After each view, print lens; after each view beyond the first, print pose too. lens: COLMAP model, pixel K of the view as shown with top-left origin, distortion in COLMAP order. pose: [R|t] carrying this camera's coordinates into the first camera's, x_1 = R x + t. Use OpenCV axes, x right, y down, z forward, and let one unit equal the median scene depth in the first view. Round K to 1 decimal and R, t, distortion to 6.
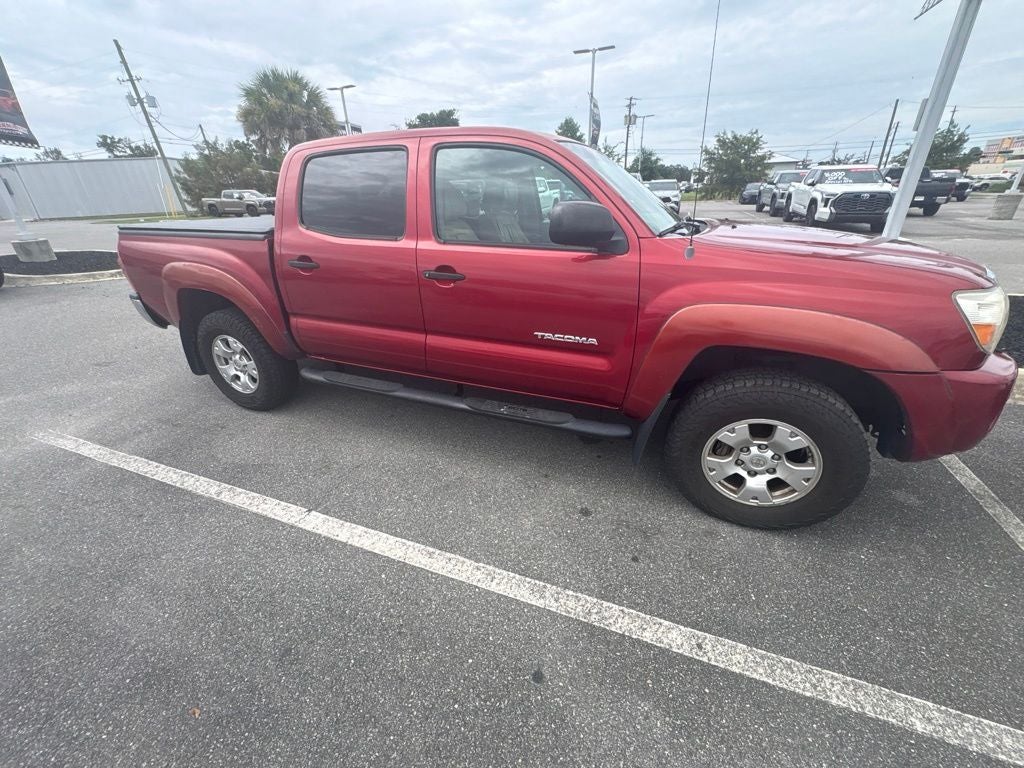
lens RADIAL K [[404.8, 0, 511.0], [0, 404.8, 385.7], [0, 0, 1]] dist [0.000462, -0.000424]
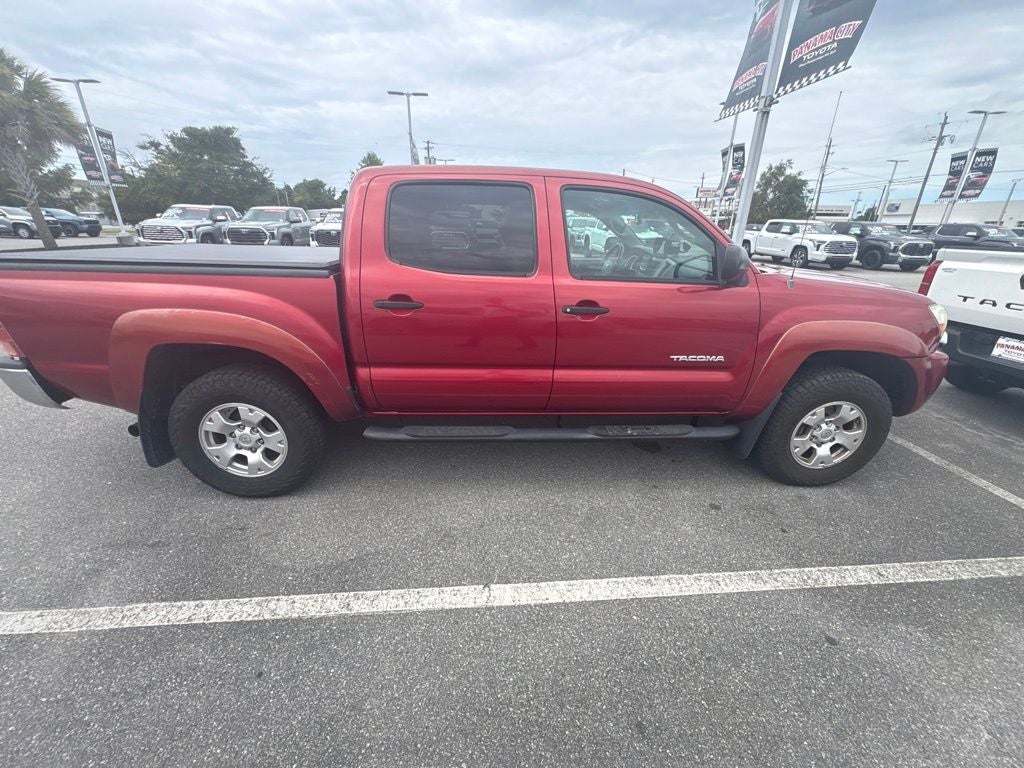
lens RADIAL K [[404.8, 0, 510.6], [0, 404.8, 388.4], [0, 0, 1]] dist [0.000462, -0.000424]
pose [[0.899023, -0.123407, 0.420153, -0.652850], [0.150952, 0.987997, -0.032807, -0.059060], [-0.411061, 0.092917, 0.906860, 0.139179]]
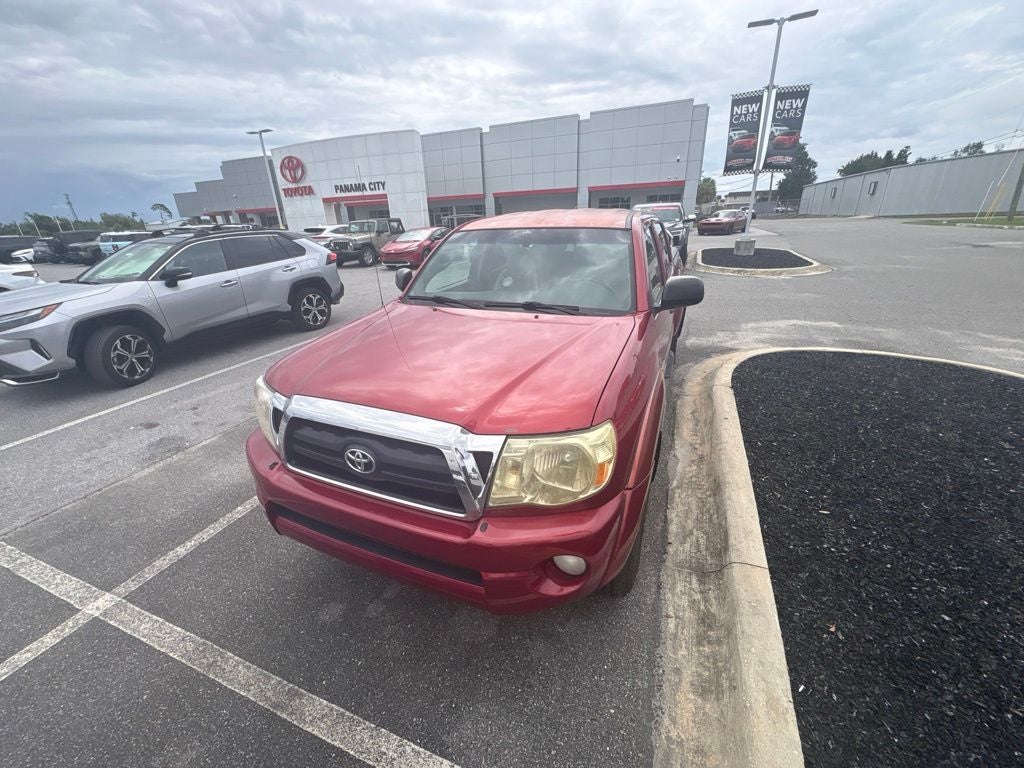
lens RADIAL K [[404.8, 0, 512.8], [0, 404.8, 387.1], [0, 0, 1]] dist [0.000462, -0.000424]
pose [[-0.005601, 0.412242, -0.911057, 1.382685], [-0.397948, 0.834903, 0.380229, -0.600170], [0.917391, 0.364683, 0.159374, 0.890649]]
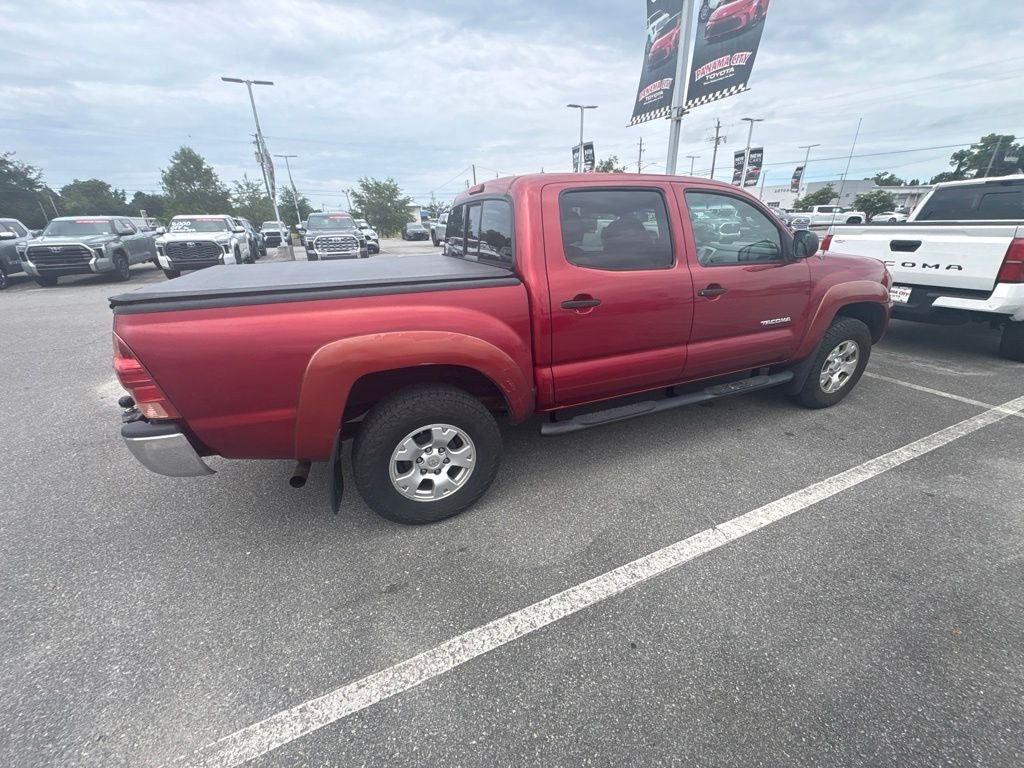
lens RADIAL K [[404.8, 0, 511.4], [0, 404.8, 388.6], [0, 0, 1]] dist [0.000462, -0.000424]
pose [[0.700381, -0.266879, 0.661999, -1.234969], [0.316379, 0.947456, 0.047235, -0.201764], [-0.639821, 0.176360, 0.748015, 0.428793]]
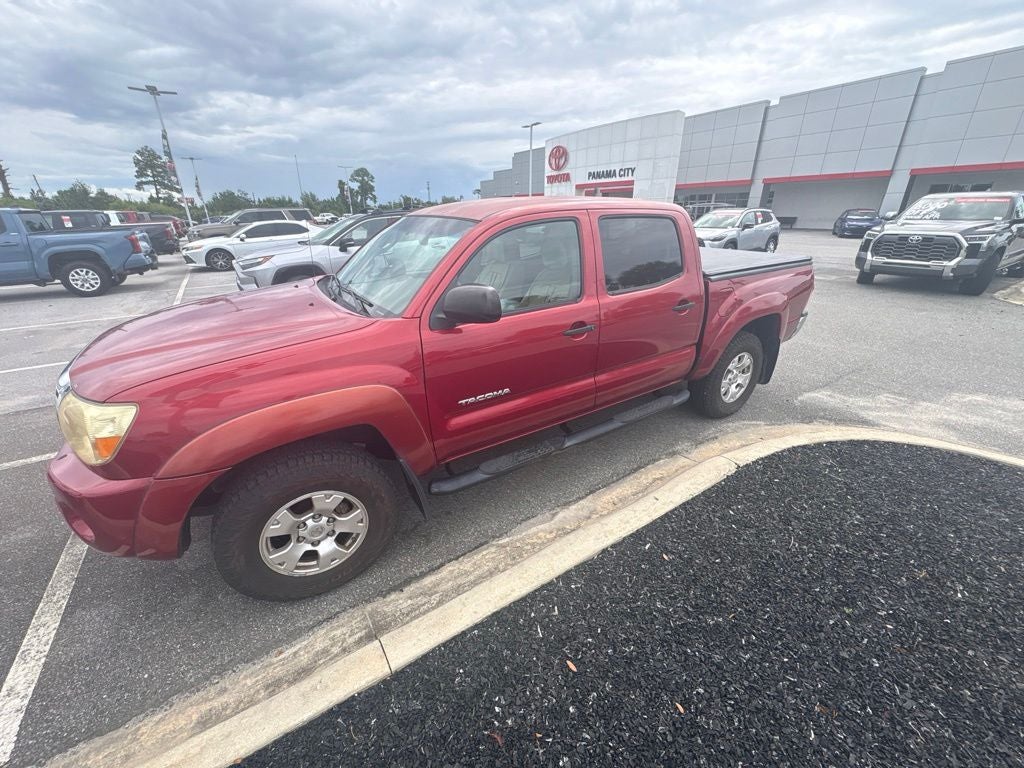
lens RADIAL K [[404.8, 0, 511.2], [0, 404.8, 387.3], [0, 0, 1]] dist [0.000462, -0.000424]
pose [[-0.572843, 0.356101, -0.738270, 0.991252], [-0.332742, 0.722116, 0.606491, -0.947022], [0.749089, 0.593078, -0.295169, 1.686366]]
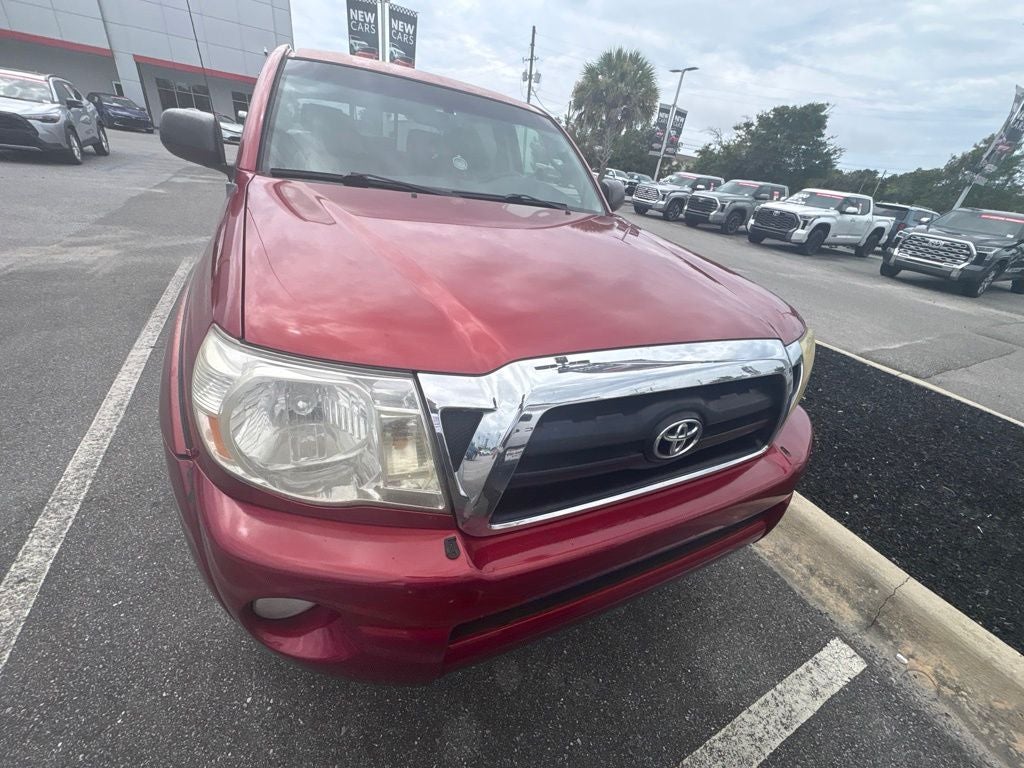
lens RADIAL K [[404.8, 0, 510.4], [0, 404.8, 385.7], [0, 0, 1]] dist [0.000462, -0.000424]
pose [[0.739891, 0.431718, -0.515927, 0.937855], [-0.421870, 0.895142, 0.144034, -0.221902], [0.524010, 0.111085, 0.844437, 0.441138]]
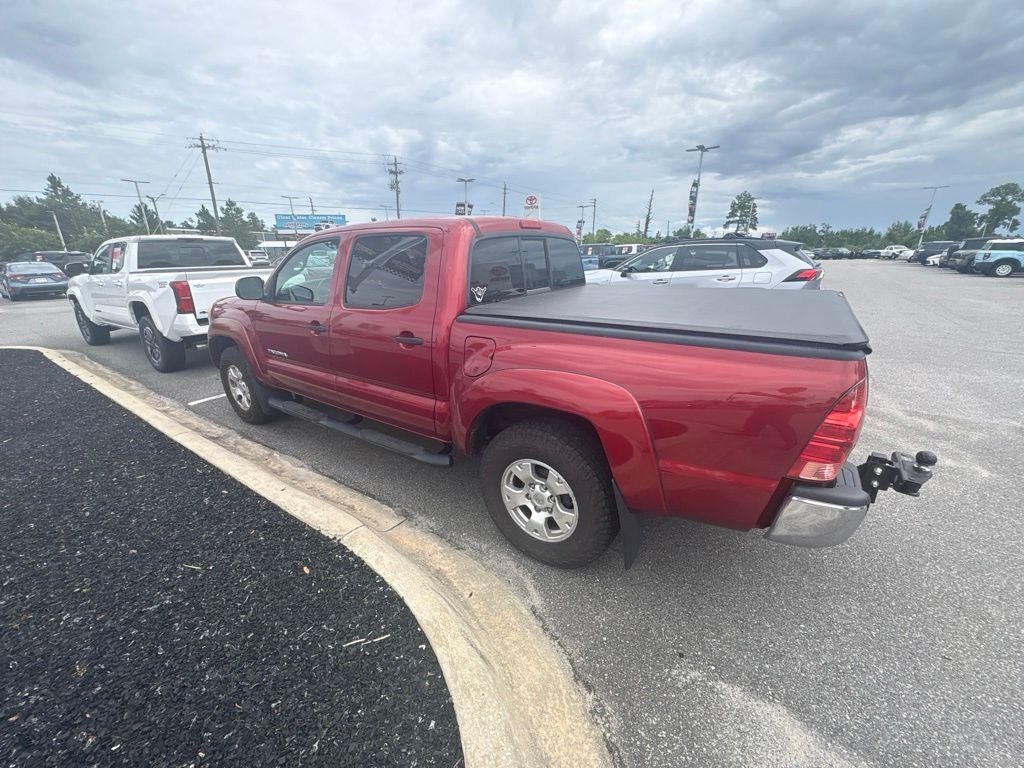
lens RADIAL K [[404.8, 0, 509.8], [0, 404.8, 390.5], [0, 0, 1]] dist [0.000462, -0.000424]
pose [[-0.975600, -0.034326, 0.216858, -0.645538], [0.127688, 0.714787, 0.687586, -1.117537], [-0.178609, 0.698499, -0.692963, 2.271330]]
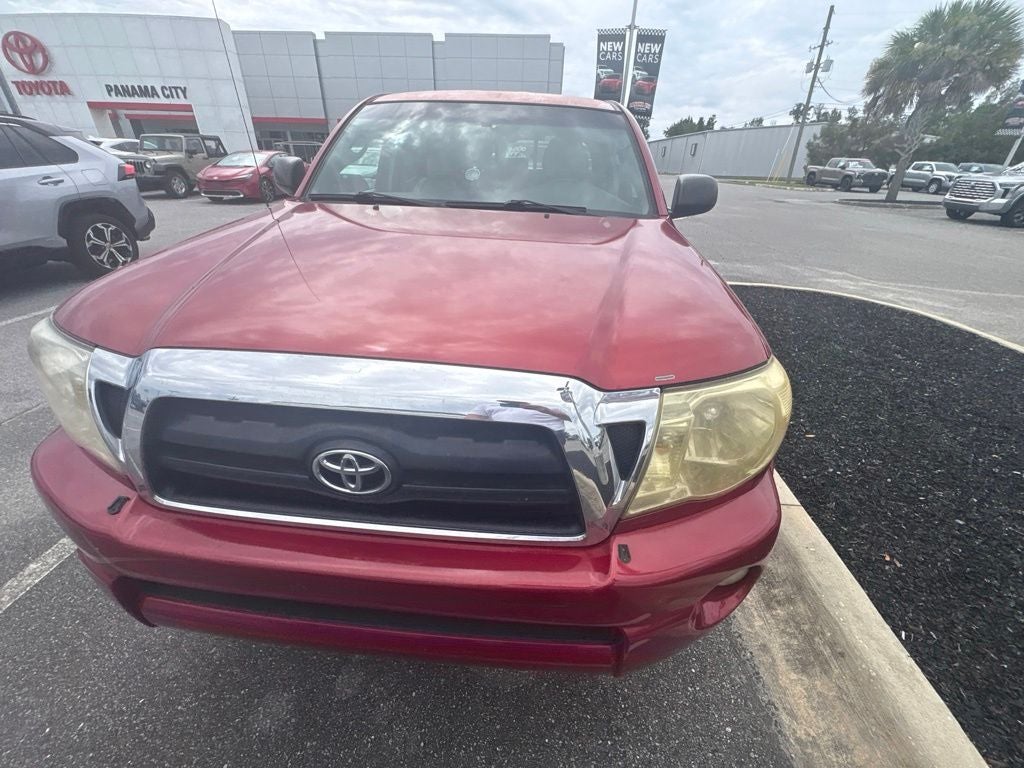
lens RADIAL K [[404.8, 0, 514.2], [0, 404.8, 385.3], [0, 0, 1]] dist [0.000462, -0.000424]
pose [[0.307870, 0.494426, -0.812870, 1.124958], [-0.442536, 0.830740, 0.337687, -0.392653], [0.842246, 0.255761, 0.474562, 0.763829]]
